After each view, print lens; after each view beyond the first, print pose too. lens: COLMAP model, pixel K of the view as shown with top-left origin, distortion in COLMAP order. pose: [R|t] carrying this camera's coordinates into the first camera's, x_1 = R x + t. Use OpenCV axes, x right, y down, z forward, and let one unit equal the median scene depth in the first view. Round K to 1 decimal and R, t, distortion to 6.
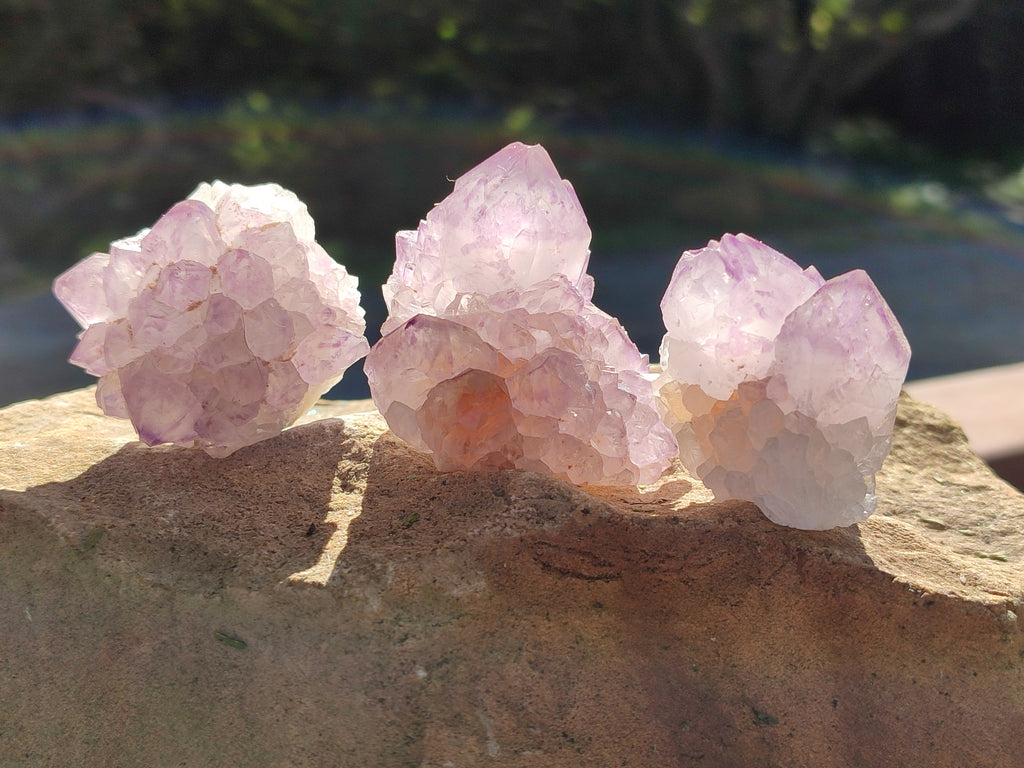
lens RADIAL K [[1439.1, 0, 512.0], [0, 1439.1, 384.0], [0, 0, 1]] dist [0.101275, -0.550349]
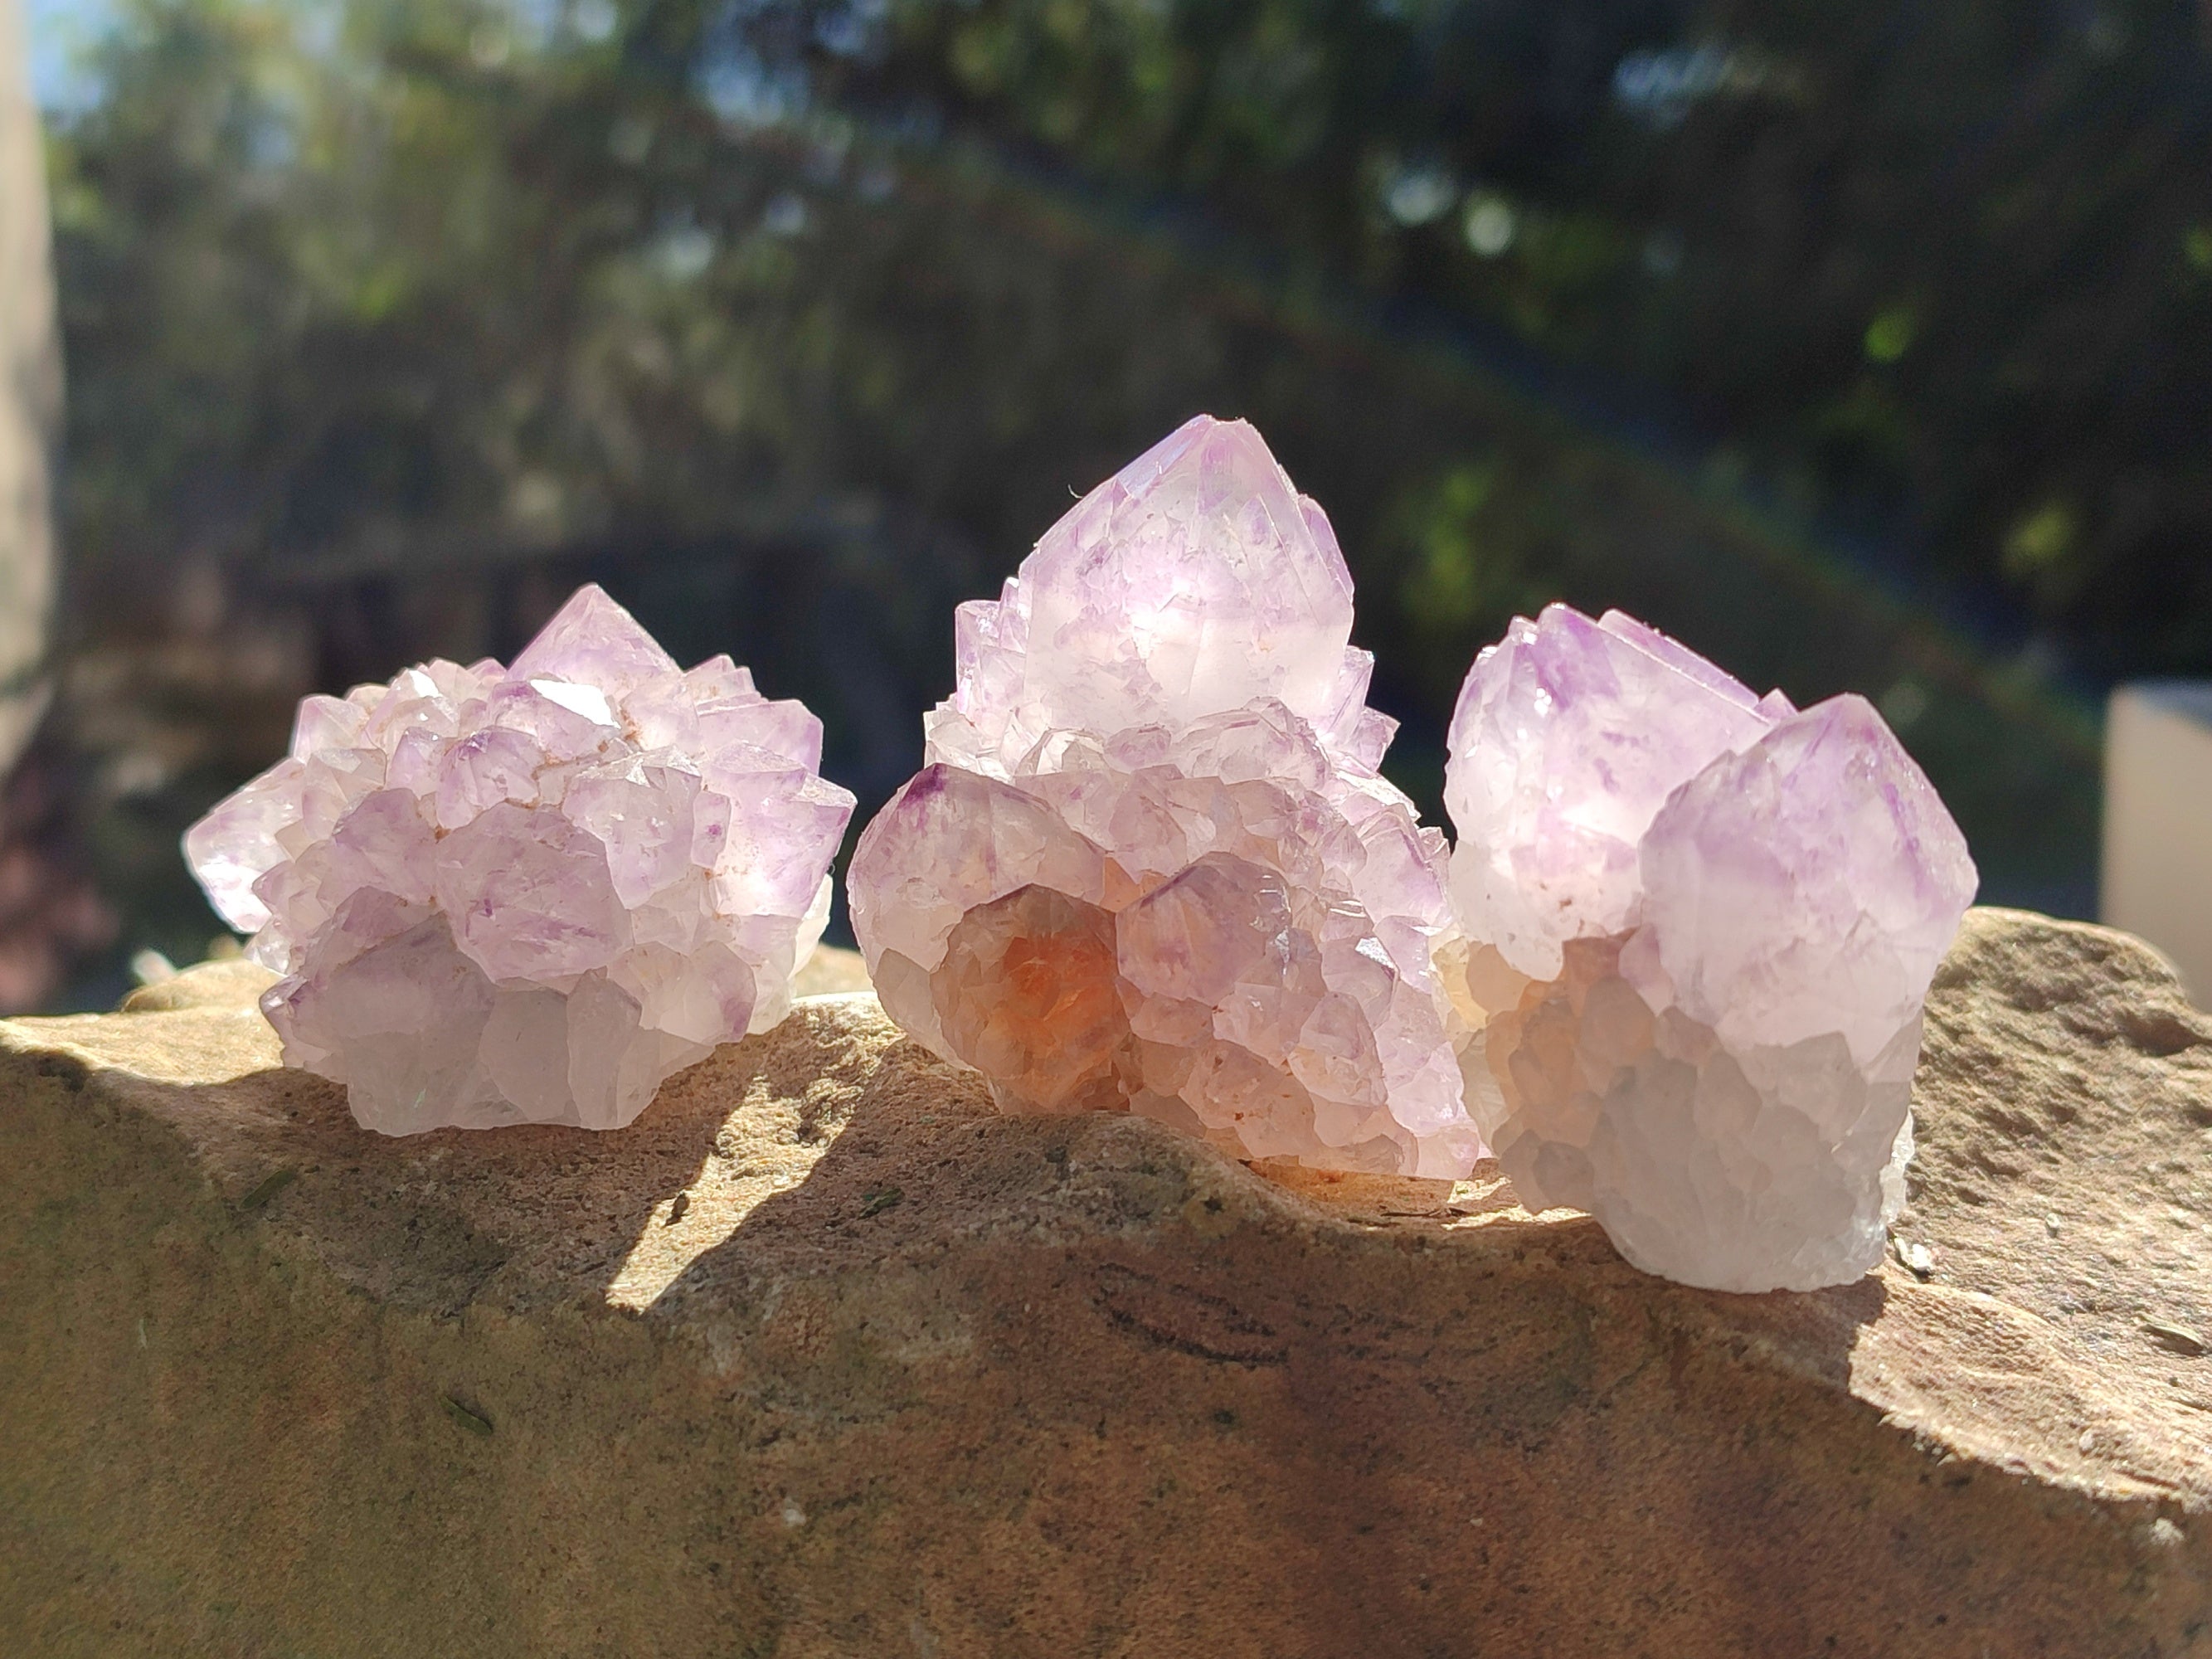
lens RADIAL K [[3108.9, 0, 1106.0], [0, 3108.9, 829.5], [0, 0, 1]] dist [0.101275, -0.550349]
pose [[0.965458, 0.049824, -0.255749, 0.262045], [-0.070141, 0.995012, -0.070937, 0.042859], [0.250939, 0.086425, 0.964137, 0.040917]]
